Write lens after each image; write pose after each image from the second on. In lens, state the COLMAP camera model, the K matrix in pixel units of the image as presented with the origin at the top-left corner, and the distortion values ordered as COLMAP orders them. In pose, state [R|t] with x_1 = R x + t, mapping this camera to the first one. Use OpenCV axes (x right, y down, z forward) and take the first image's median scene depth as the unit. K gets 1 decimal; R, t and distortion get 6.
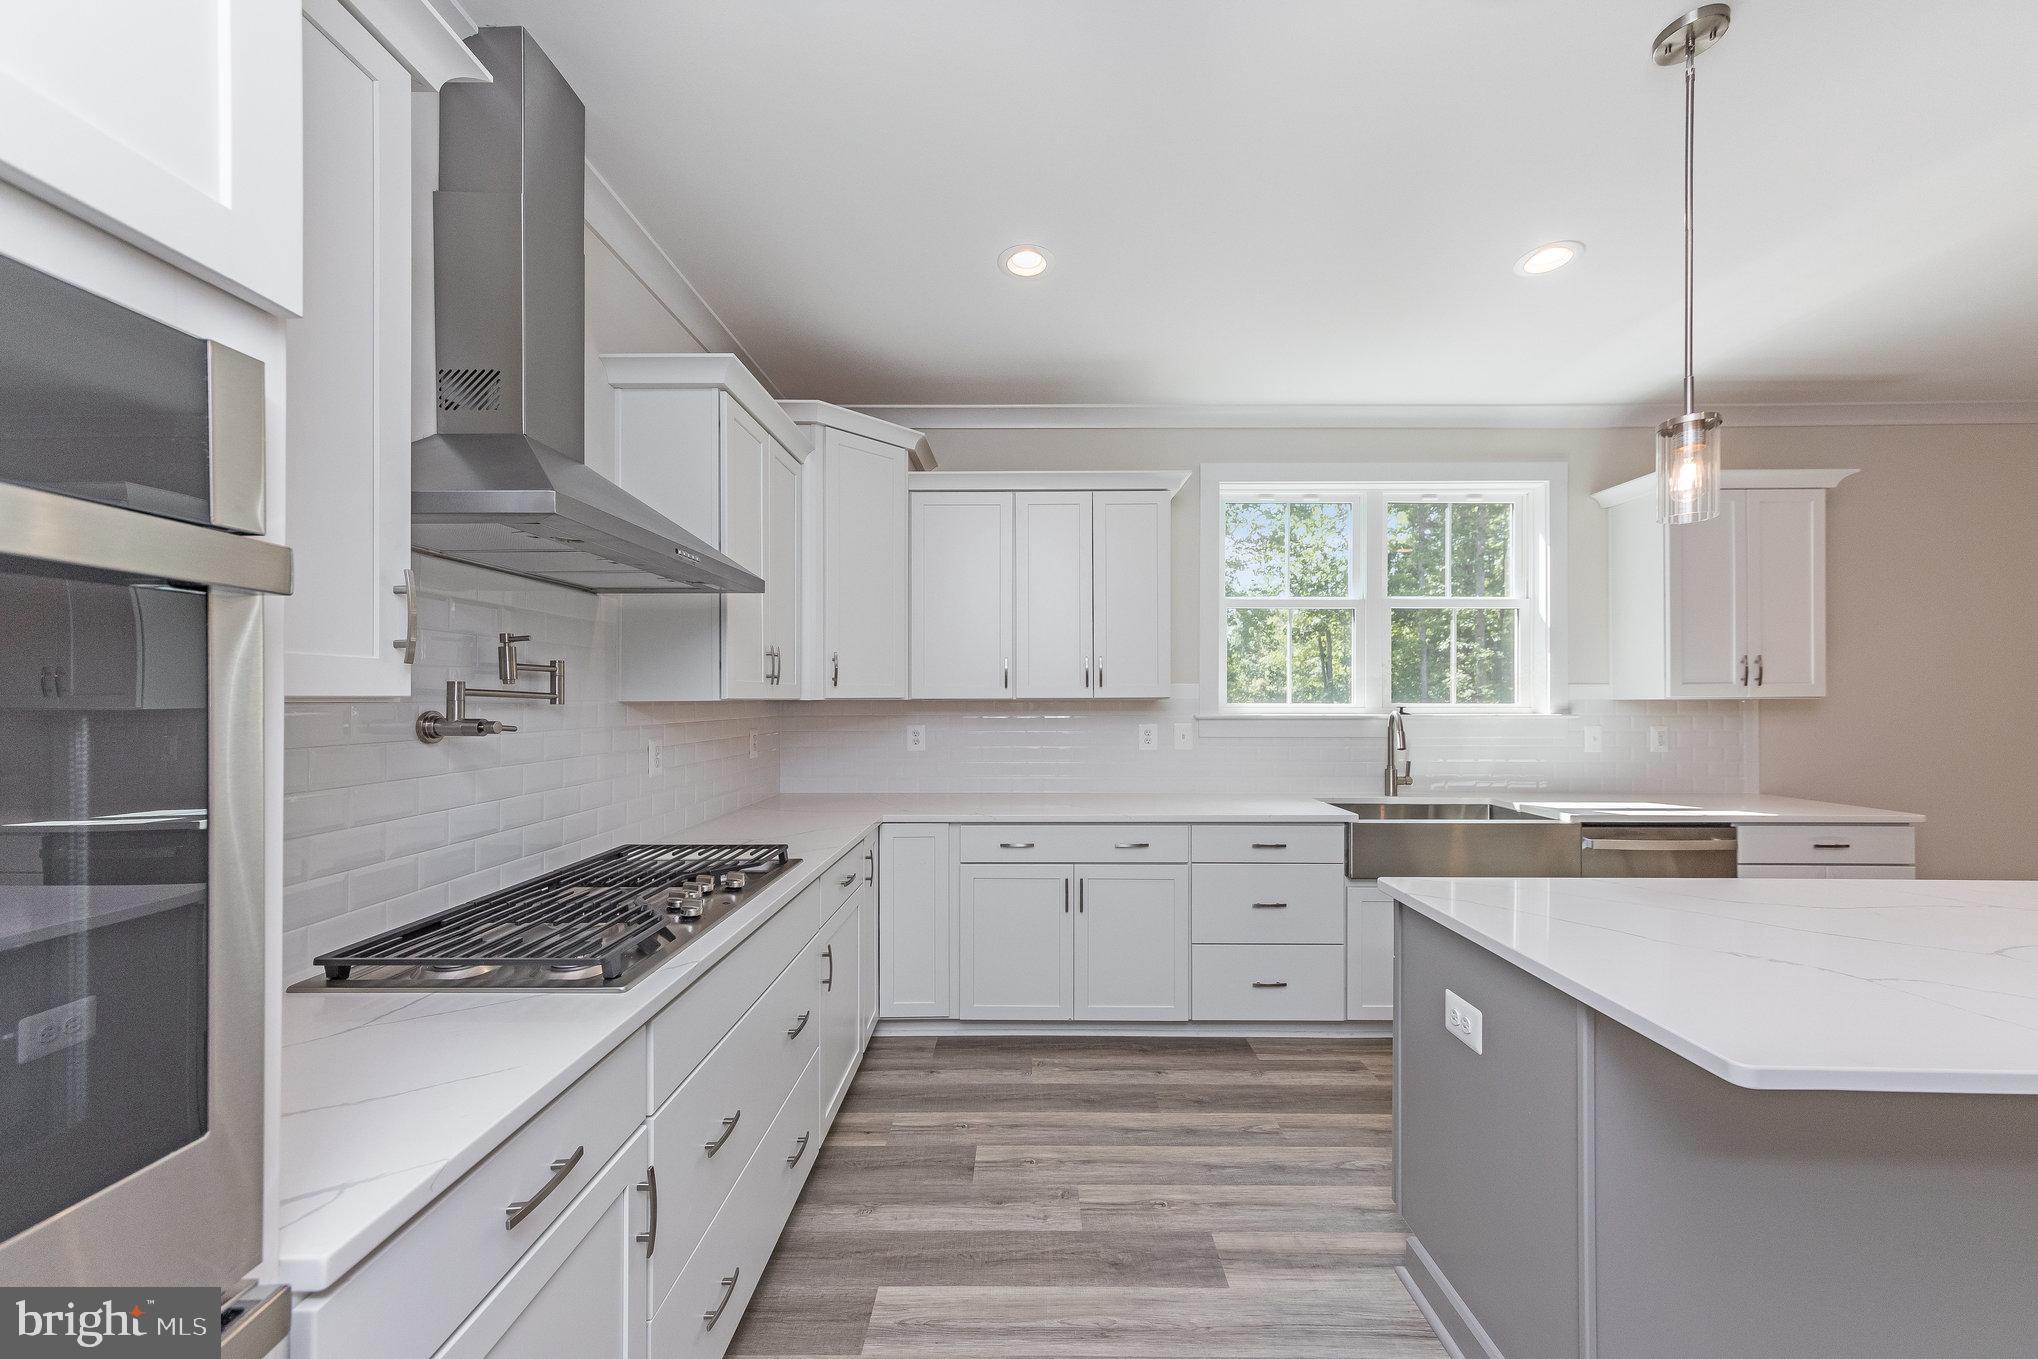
lens RADIAL K [[726.3, 0, 1025.6], [0, 726.3, 696.8], [0, 0, 1]] dist [-0.000236, 0.001344]
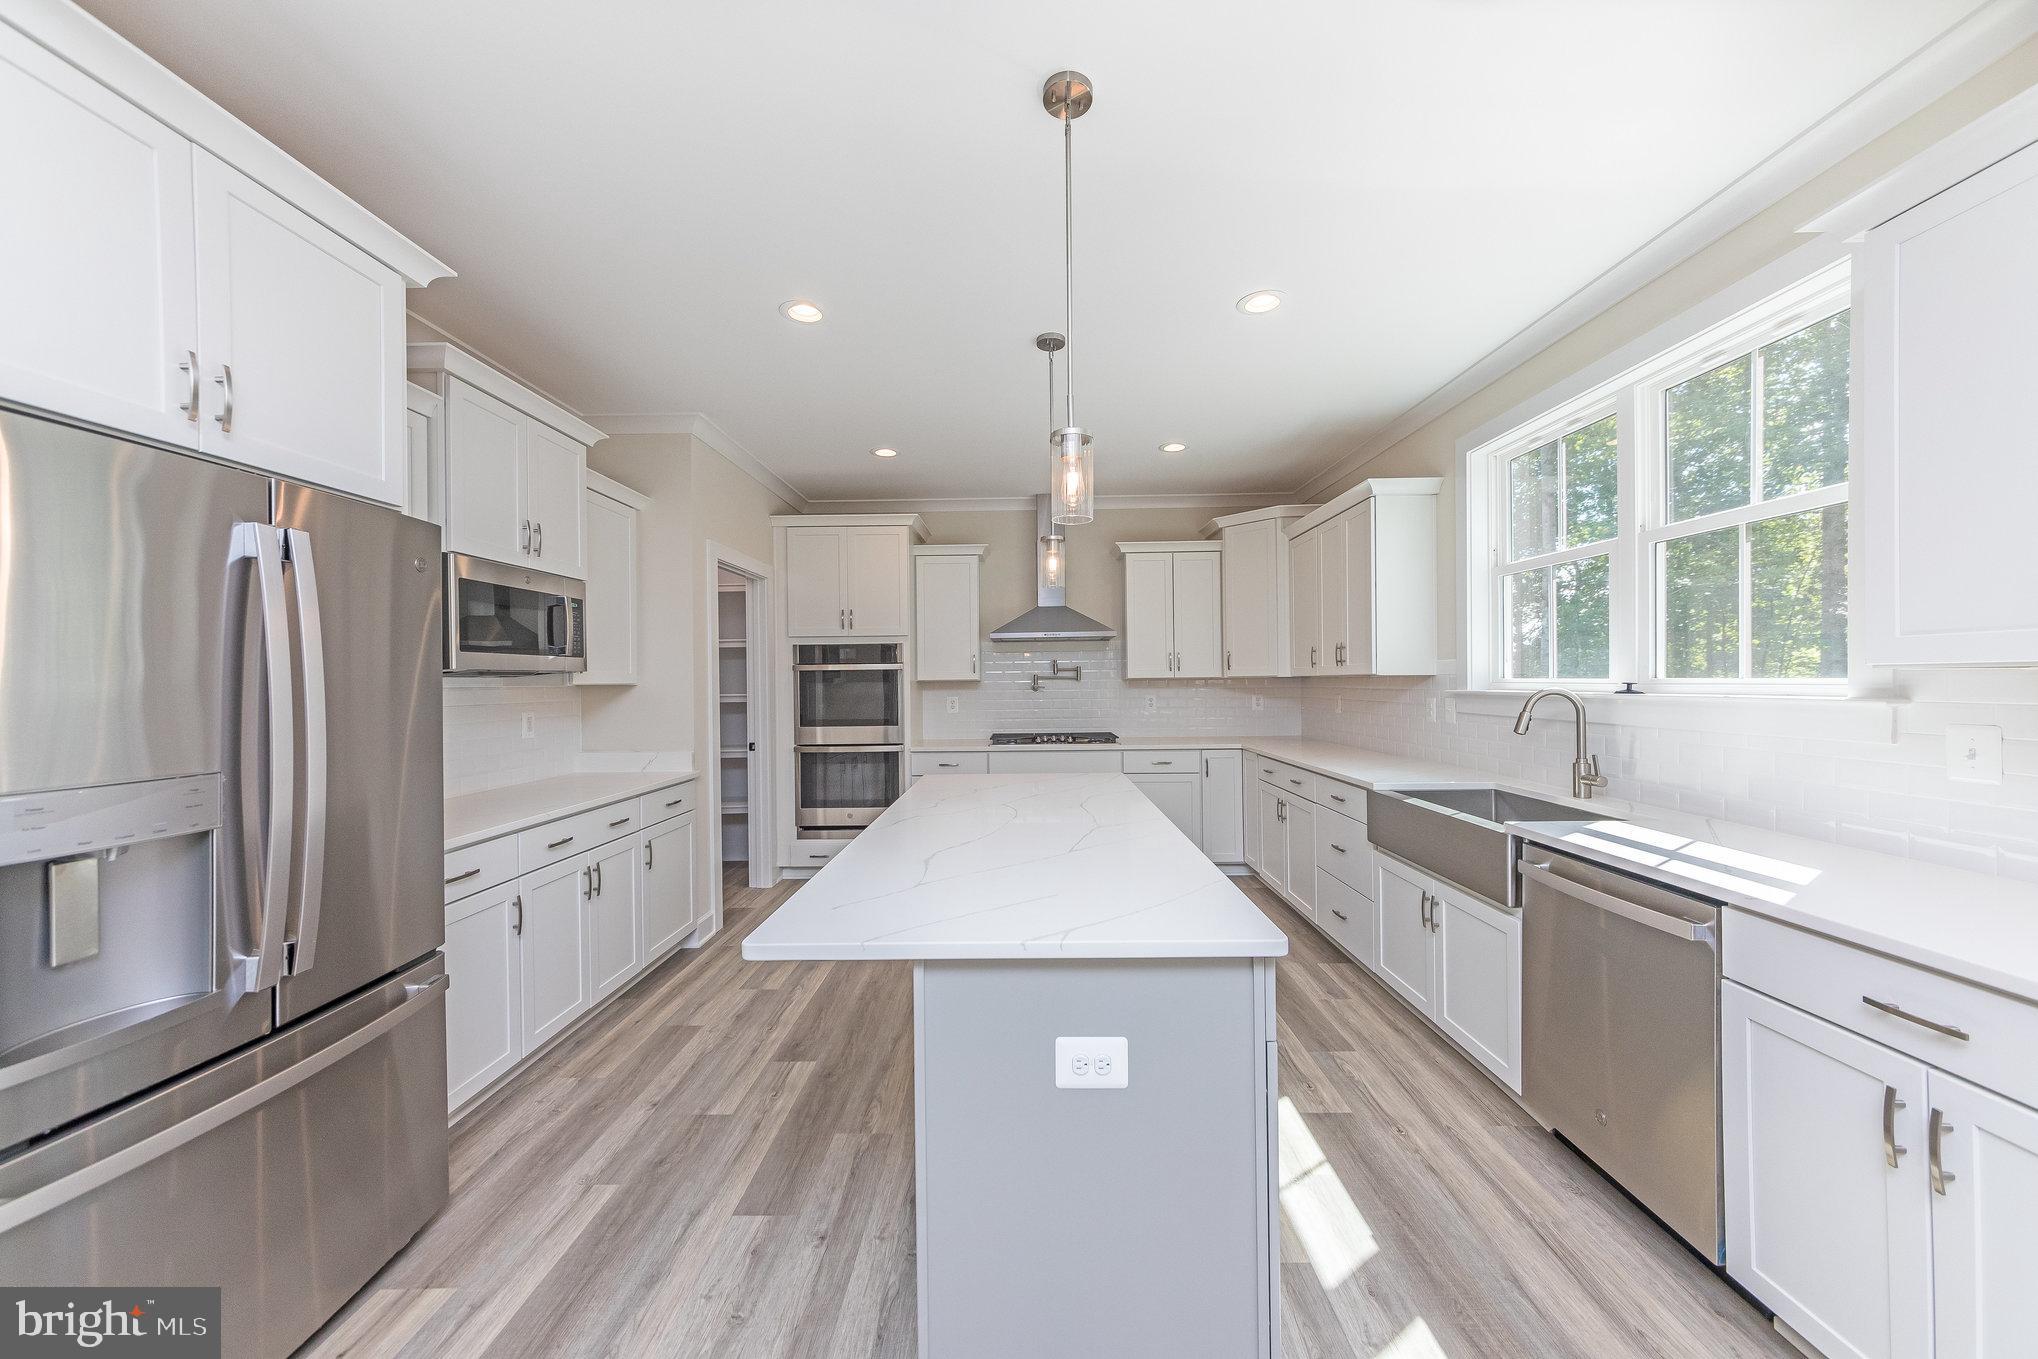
lens RADIAL K [[726.3, 0, 1018.2], [0, 726.3, 680.1], [0, 0, 1]] dist [-0.000236, 0.001344]
pose [[-0.007903, 0.000868, -0.999968, 2.148509], [0.016887, 0.999857, 0.000735, 0.000810], [0.999826, -0.016880, -0.007917, 0.685441]]
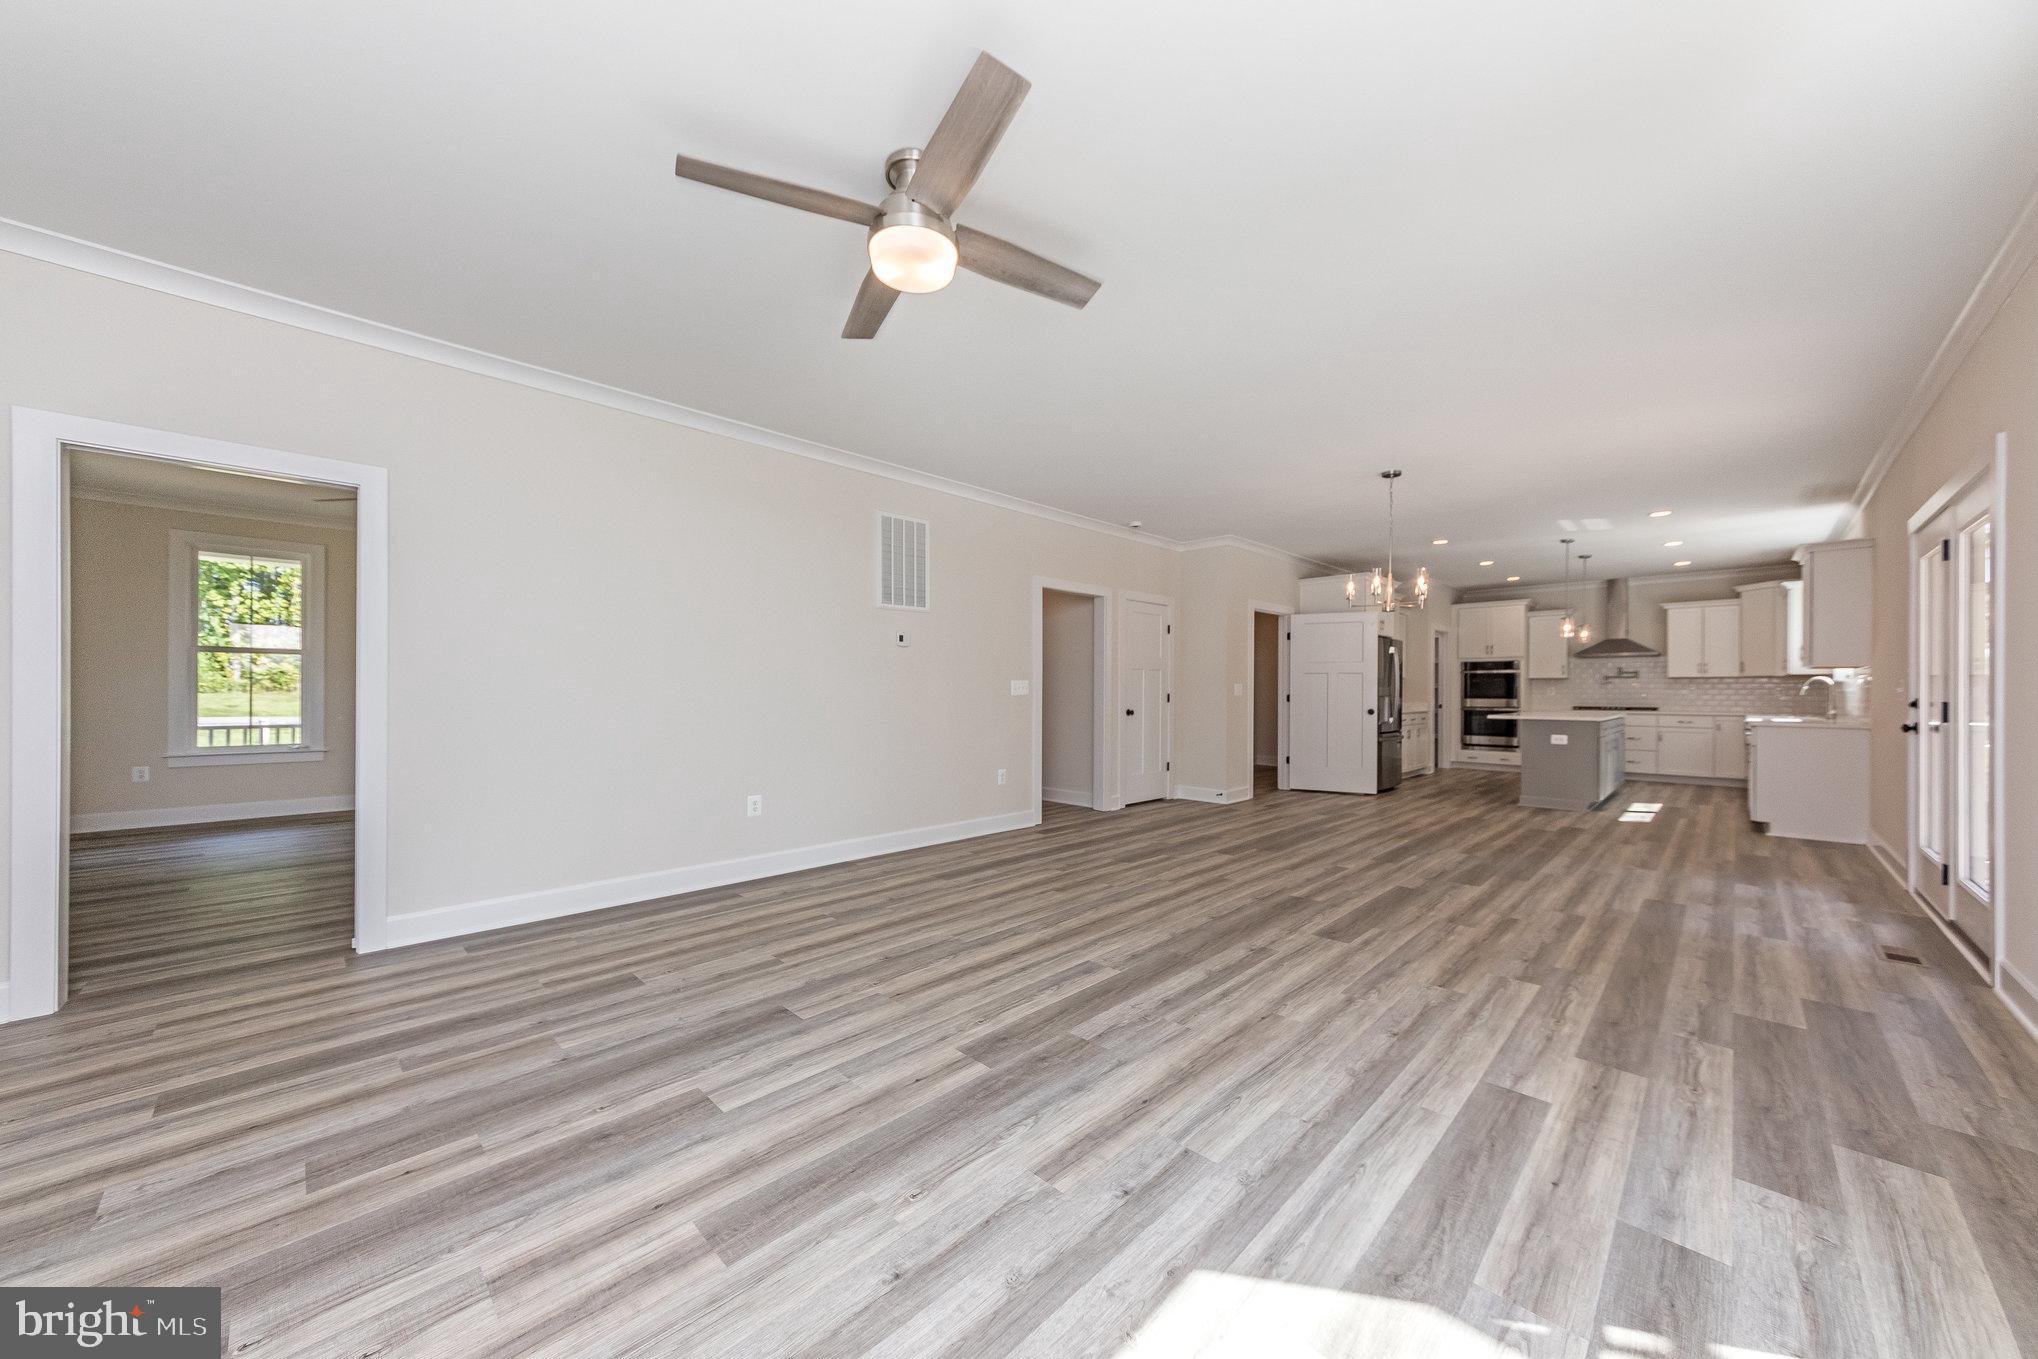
lens RADIAL K [[726.3, 0, 1008.9], [0, 726.3, 692.9], [0, 0, 1]] dist [-0.000236, 0.001344]
pose [[-0.704029, 0.001105, -0.710170, 6.151486], [0.001672, 0.999999, -0.000101, 0.102966], [0.710169, -0.001259, -0.704030, 1.369824]]
